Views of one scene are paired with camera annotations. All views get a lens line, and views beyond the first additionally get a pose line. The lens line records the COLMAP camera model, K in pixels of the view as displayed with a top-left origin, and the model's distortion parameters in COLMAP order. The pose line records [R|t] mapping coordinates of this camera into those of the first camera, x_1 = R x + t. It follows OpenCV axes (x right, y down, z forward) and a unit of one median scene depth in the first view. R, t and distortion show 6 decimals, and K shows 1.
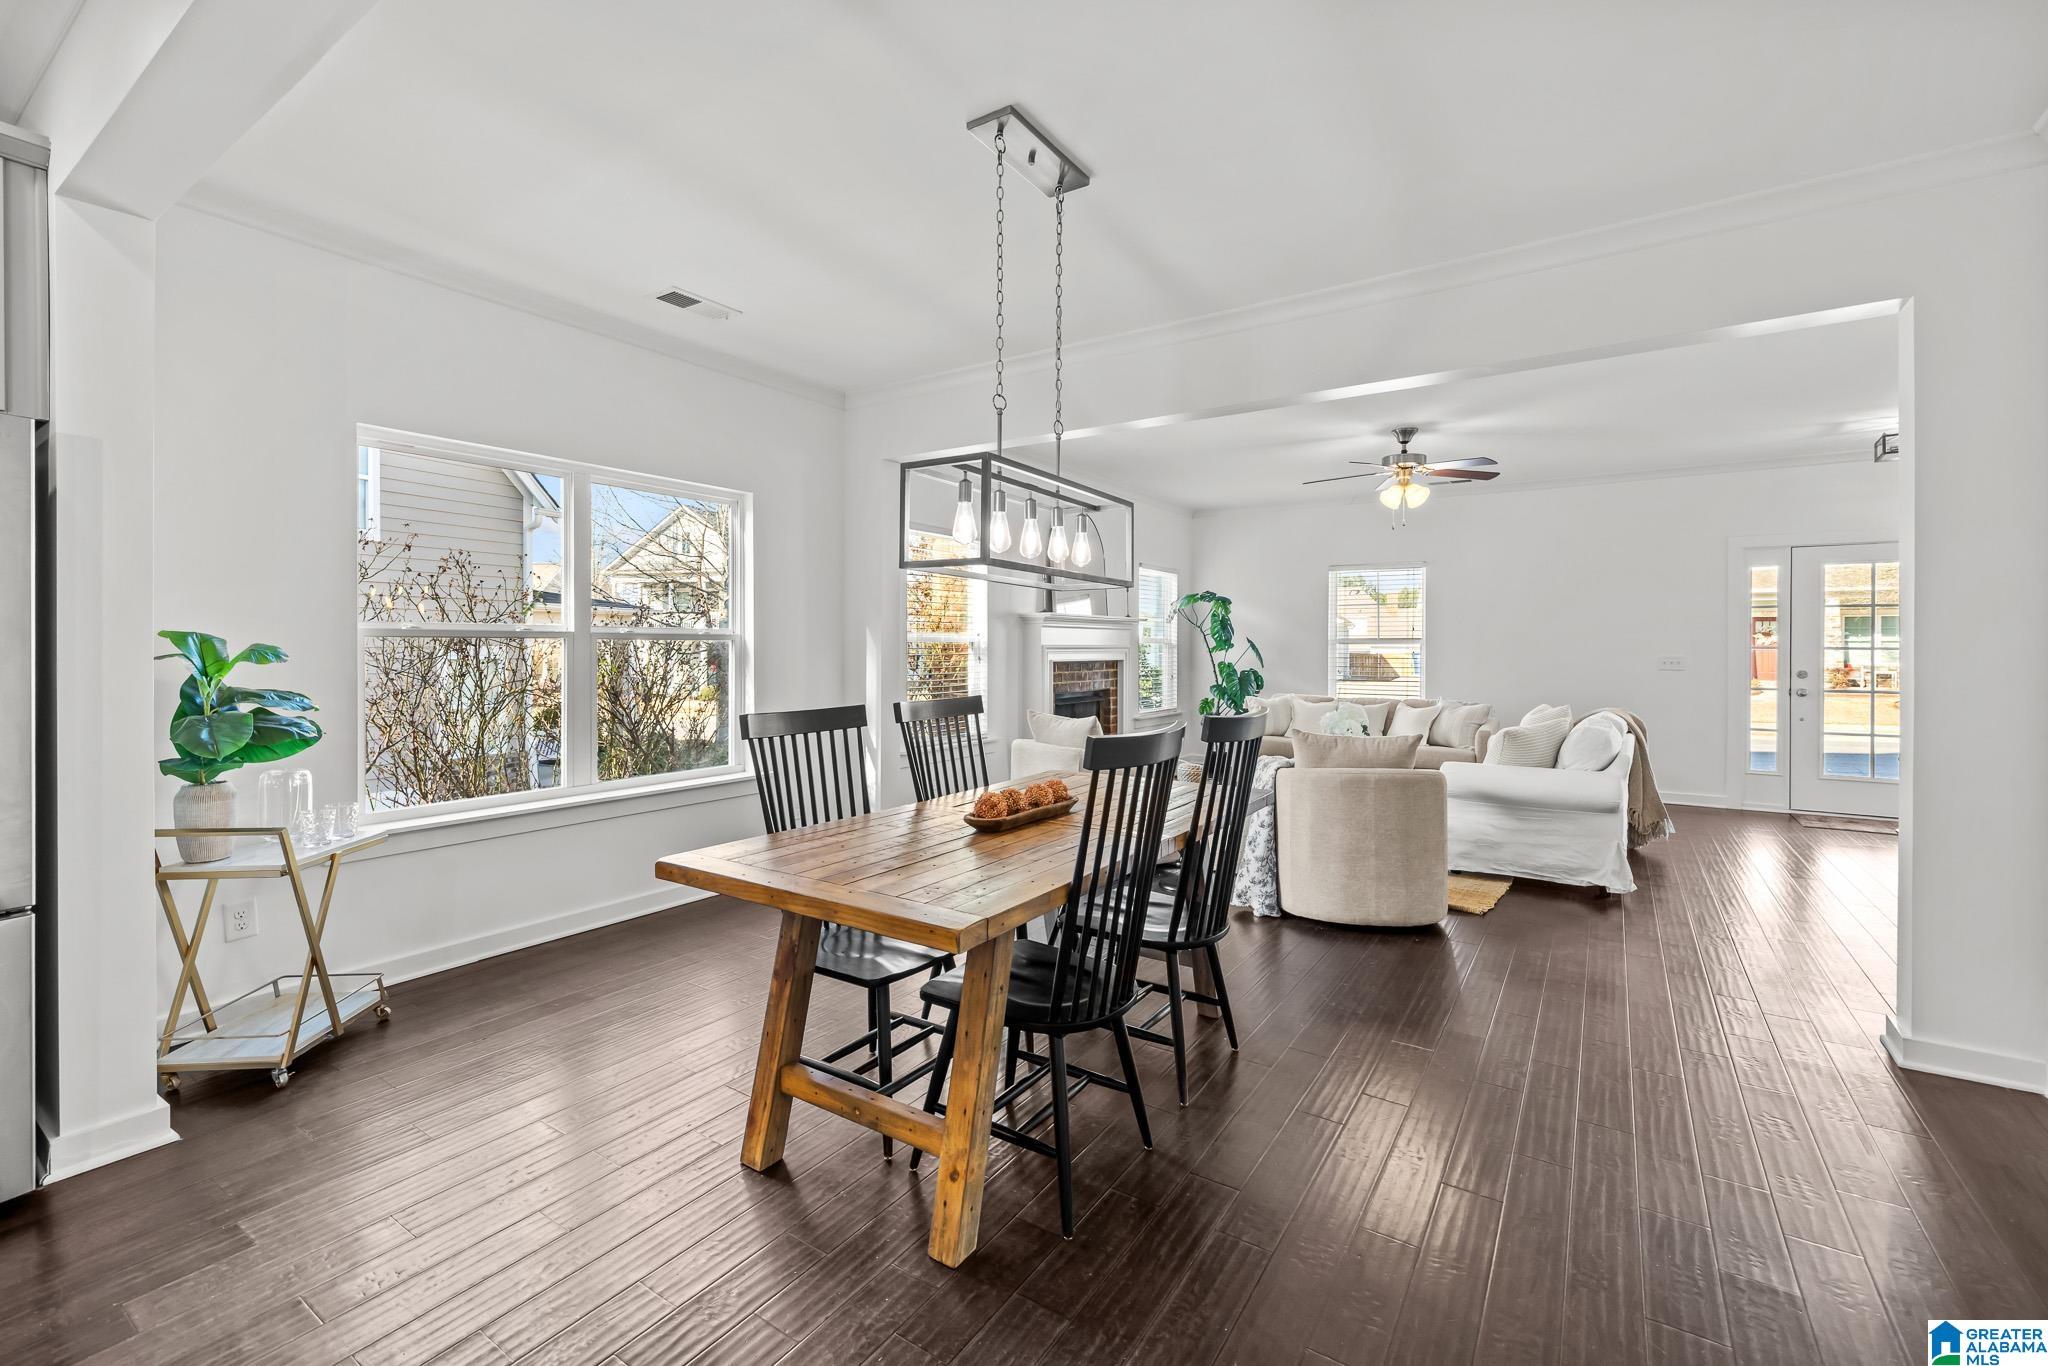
lens RADIAL K [[883.0, 0, 1003.9], [0, 883.0, 653.5], [0, 0, 1]] dist [0.002462, -0.000778]
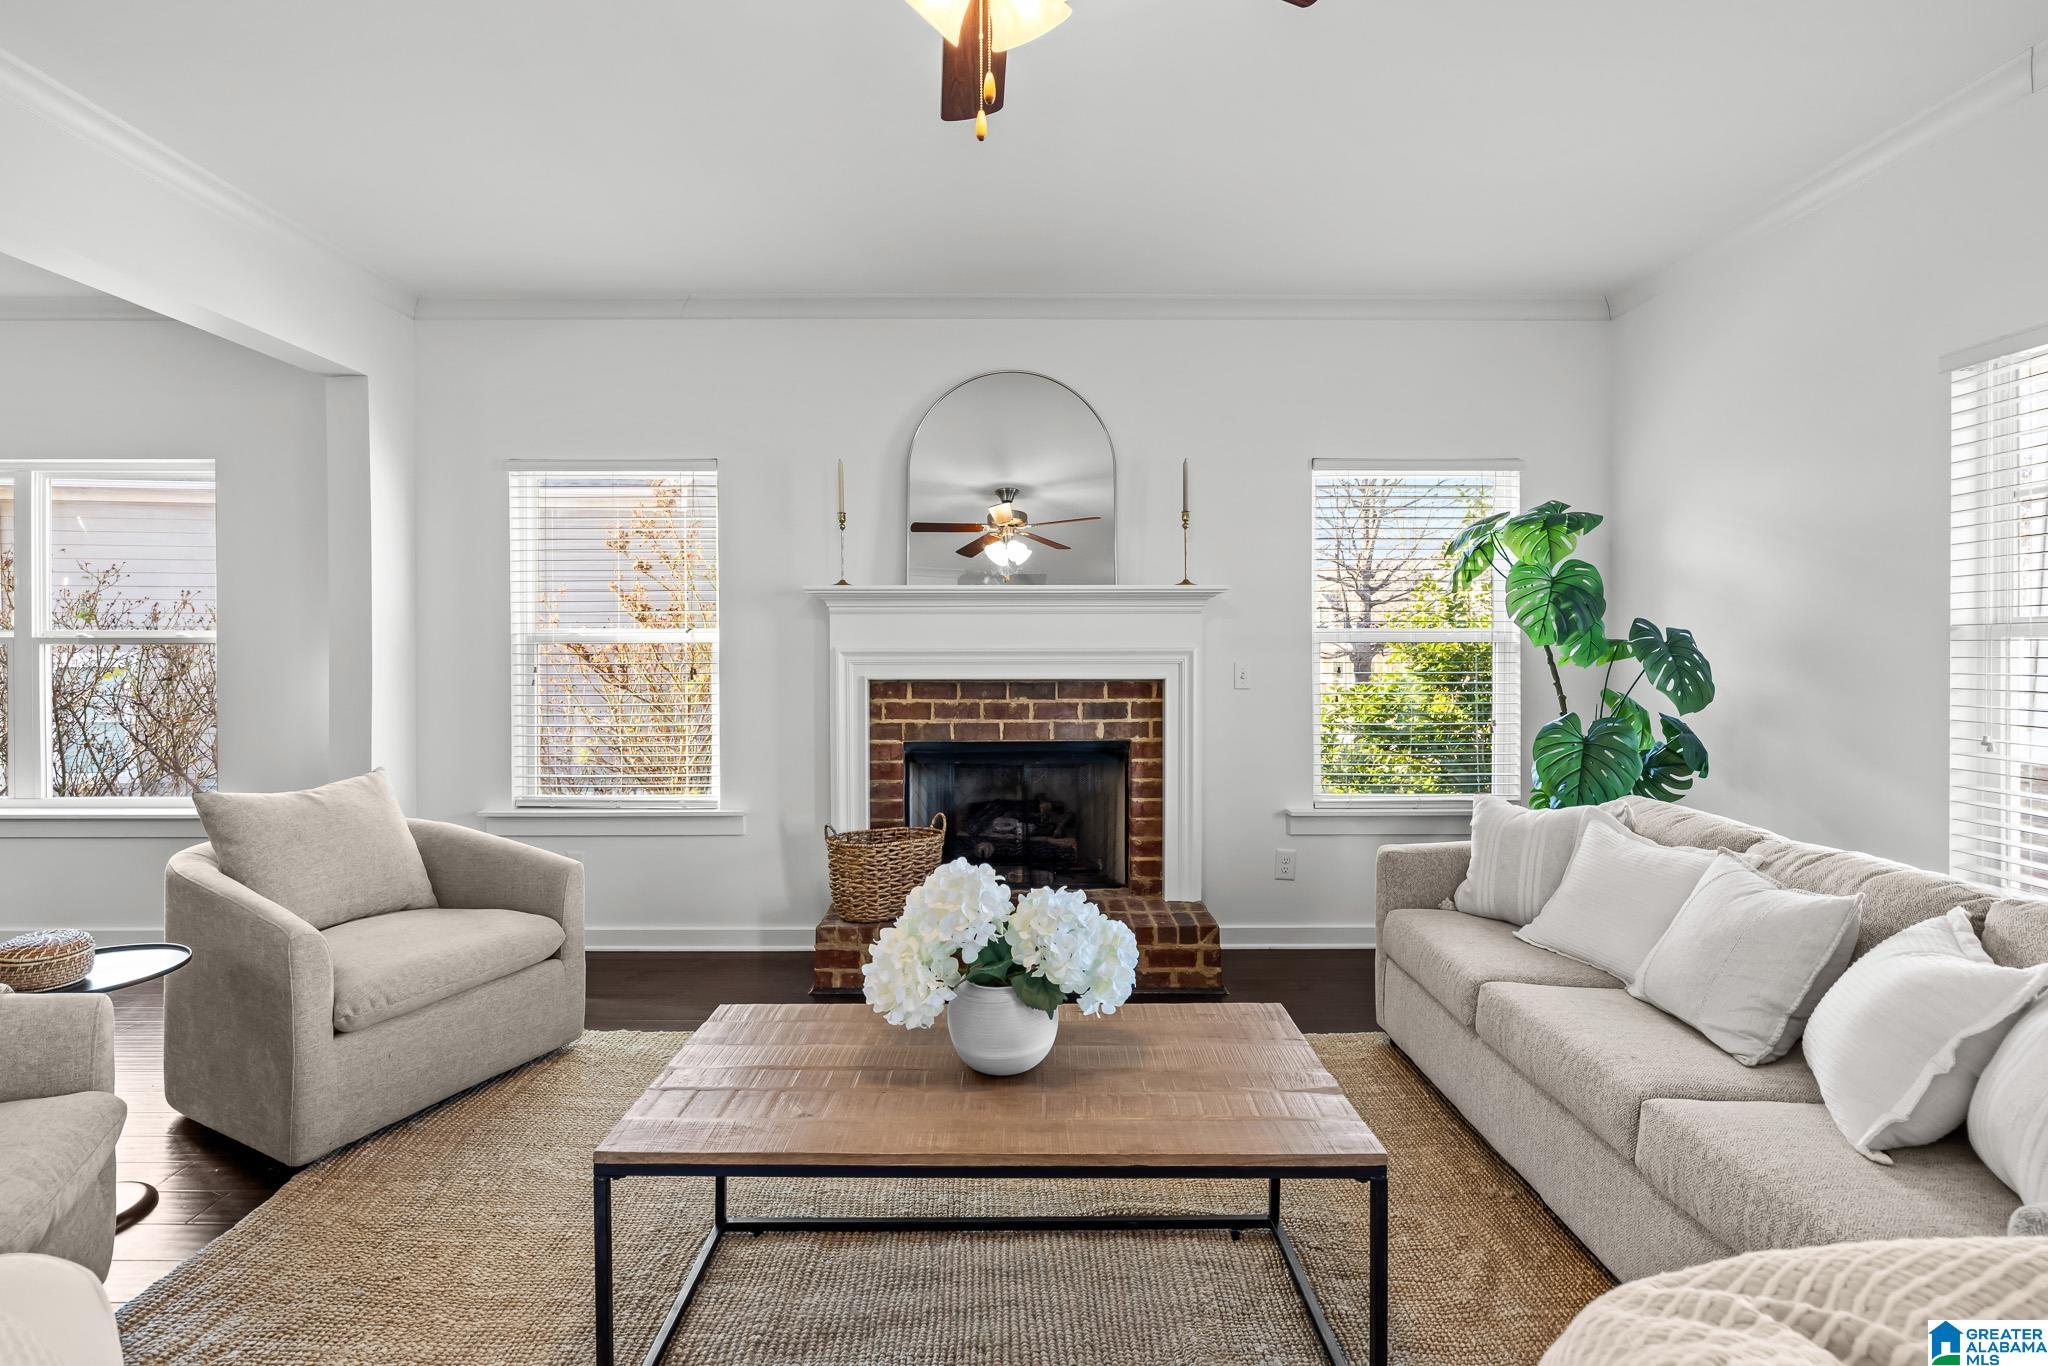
lens RADIAL K [[941.0, 0, 1018.1], [0, 941.0, 654.5], [0, 0, 1]] dist [-0.006880, 0.002354]
pose [[0.570298, 0.001255, -0.821437, 0.561432], [-0.004327, 0.999990, -0.001476, -0.005146], [0.821426, 0.004396, 0.570298, 0.757447]]
